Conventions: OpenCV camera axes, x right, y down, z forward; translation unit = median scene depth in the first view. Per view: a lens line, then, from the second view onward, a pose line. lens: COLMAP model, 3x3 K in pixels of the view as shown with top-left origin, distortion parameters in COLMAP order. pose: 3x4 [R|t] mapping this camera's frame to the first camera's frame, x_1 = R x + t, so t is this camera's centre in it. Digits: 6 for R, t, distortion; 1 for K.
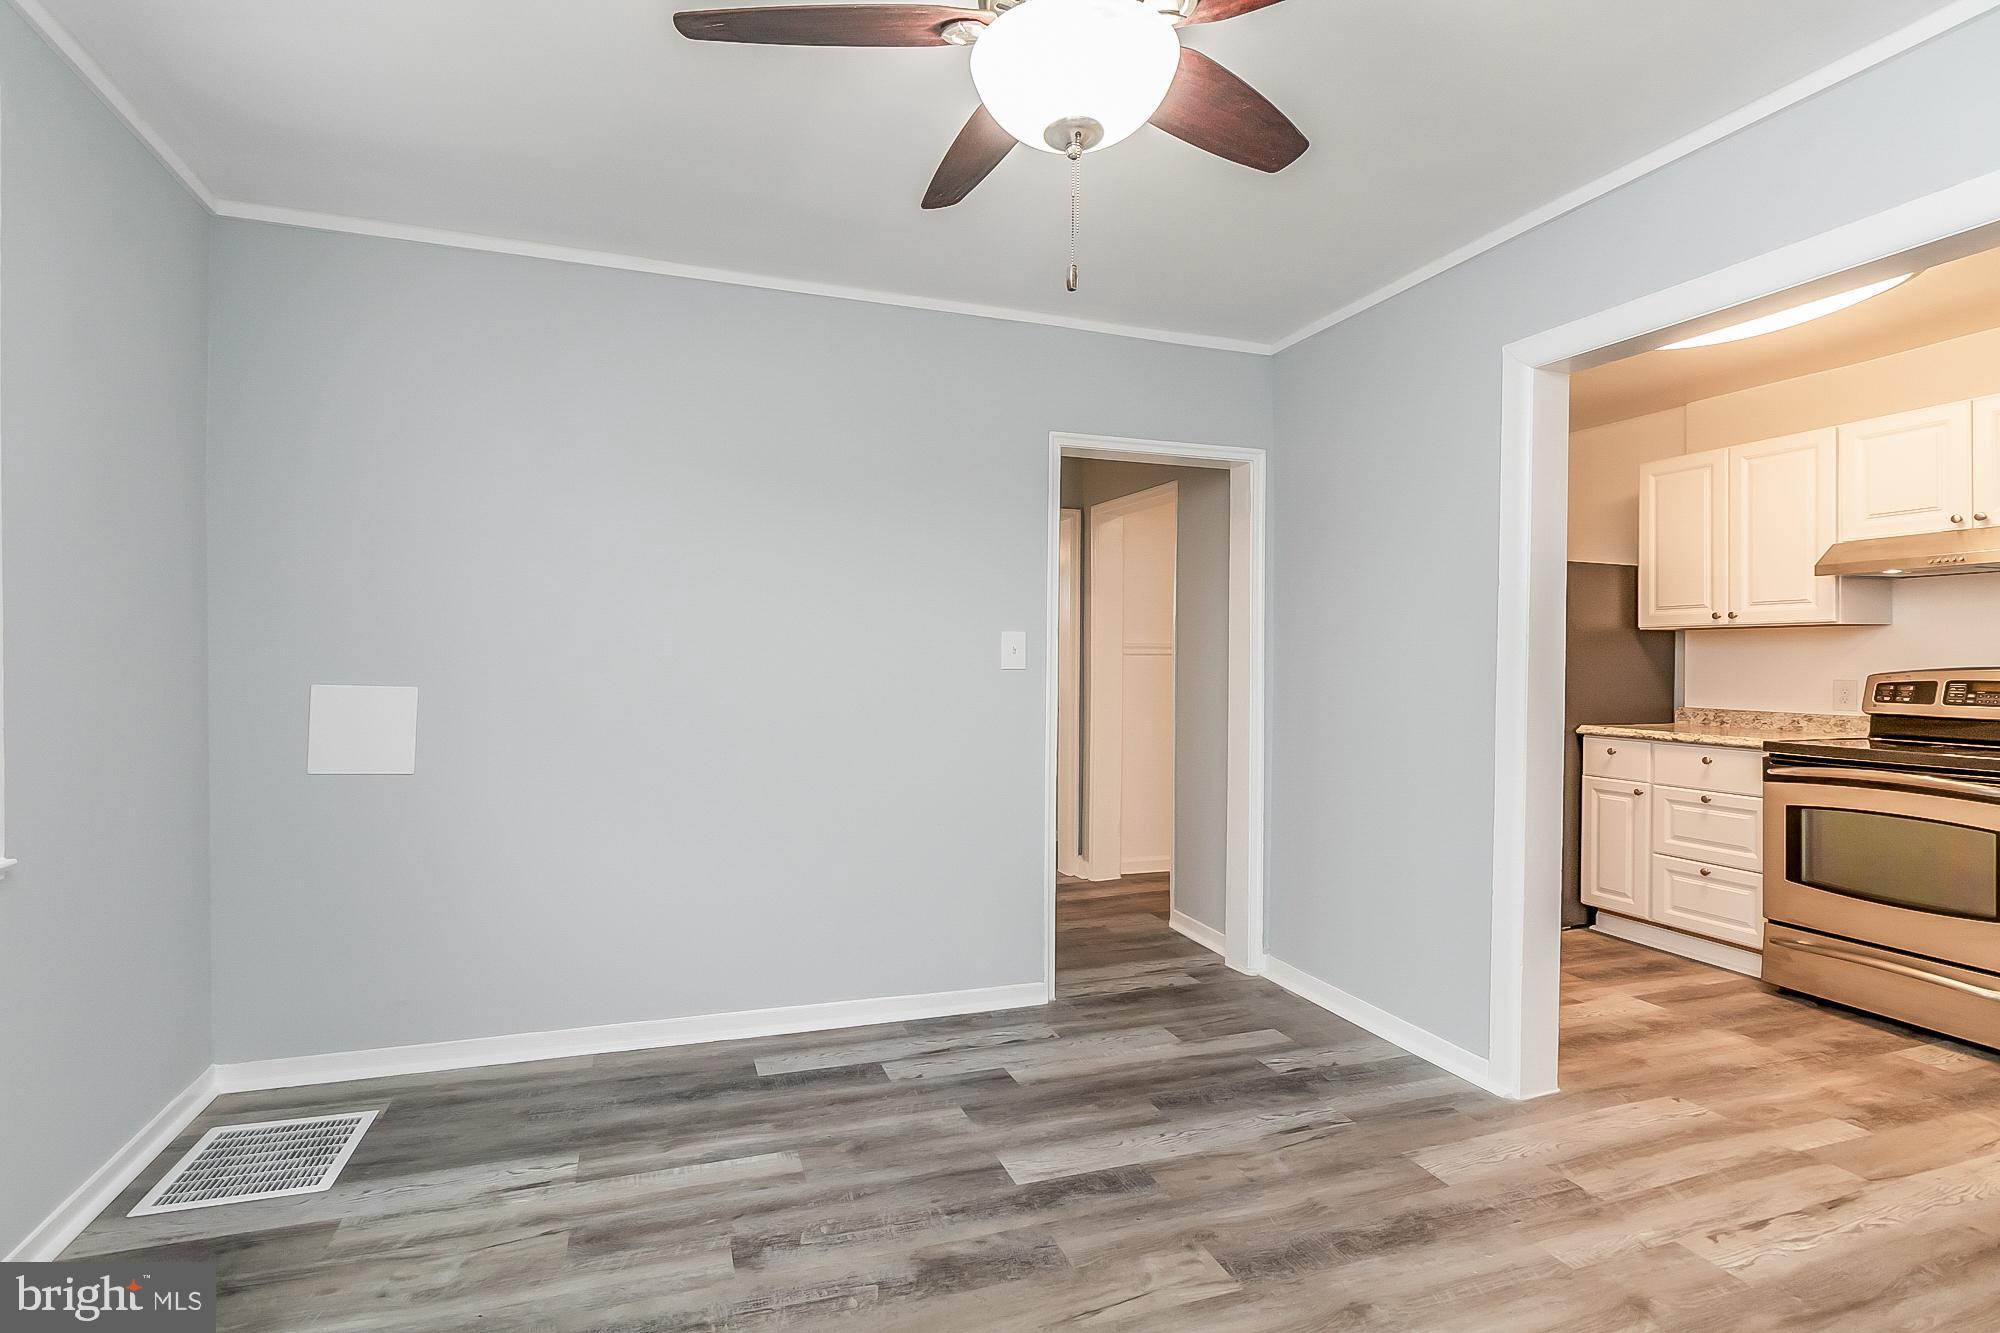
lens RADIAL K [[976.0, 0, 1042.2], [0, 976.0, 666.3], [0, 0, 1]] dist [0.001009, 0.000589]
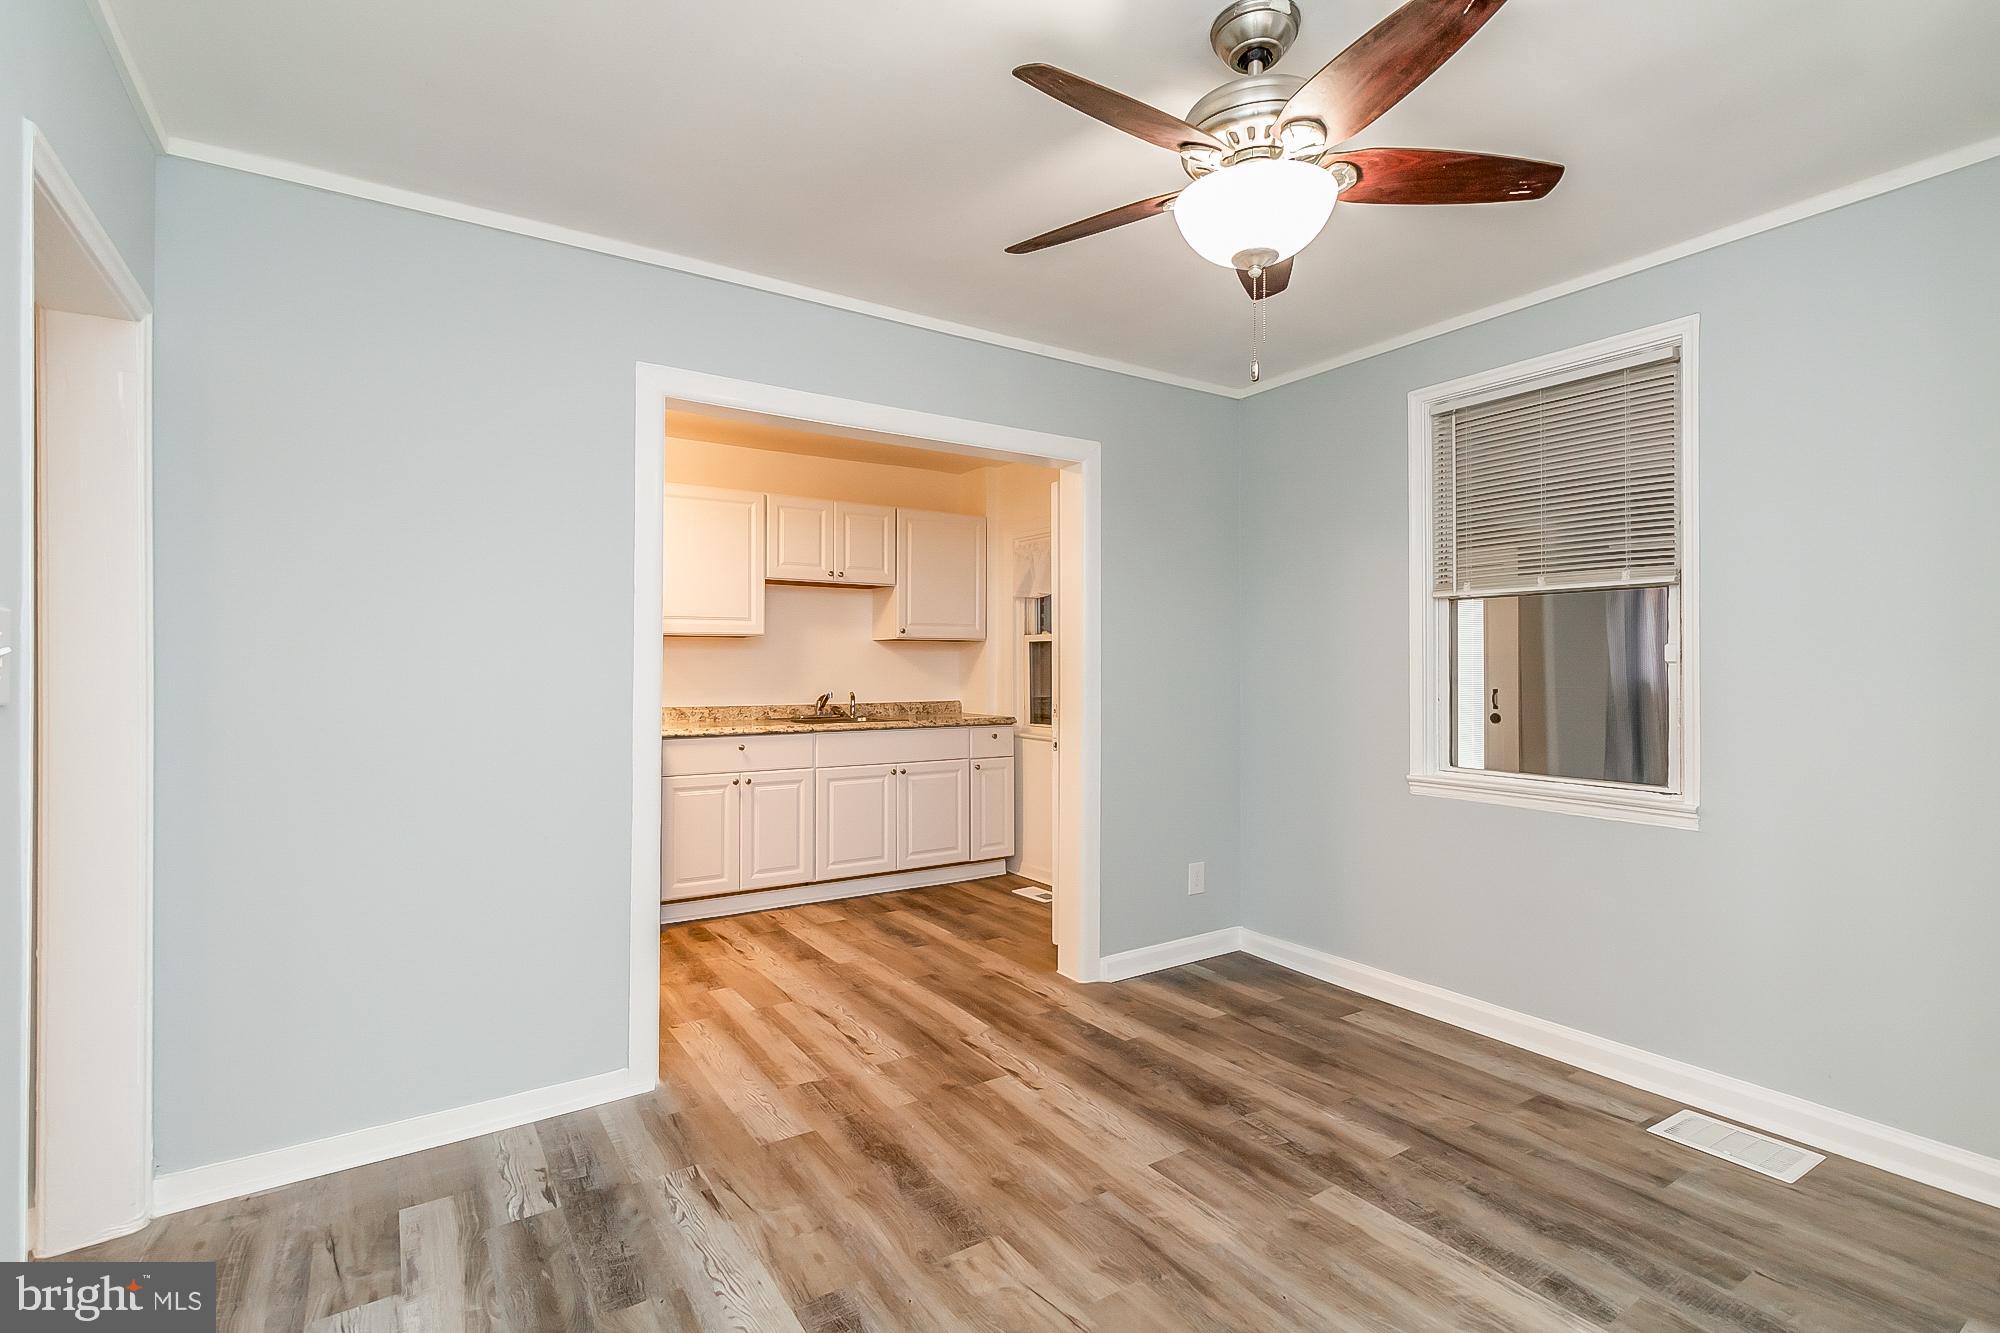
lens RADIAL K [[921.9, 0, 997.8], [0, 921.9, 659.0], [0, 0, 1]] dist [0.003935, 0.000687]
pose [[-0.212678, -0.000573, 0.977122, -0.649393], [0.003428, 0.999993, 0.001332, -0.026584], [-0.977116, 0.003633, -0.212675, 0.944291]]
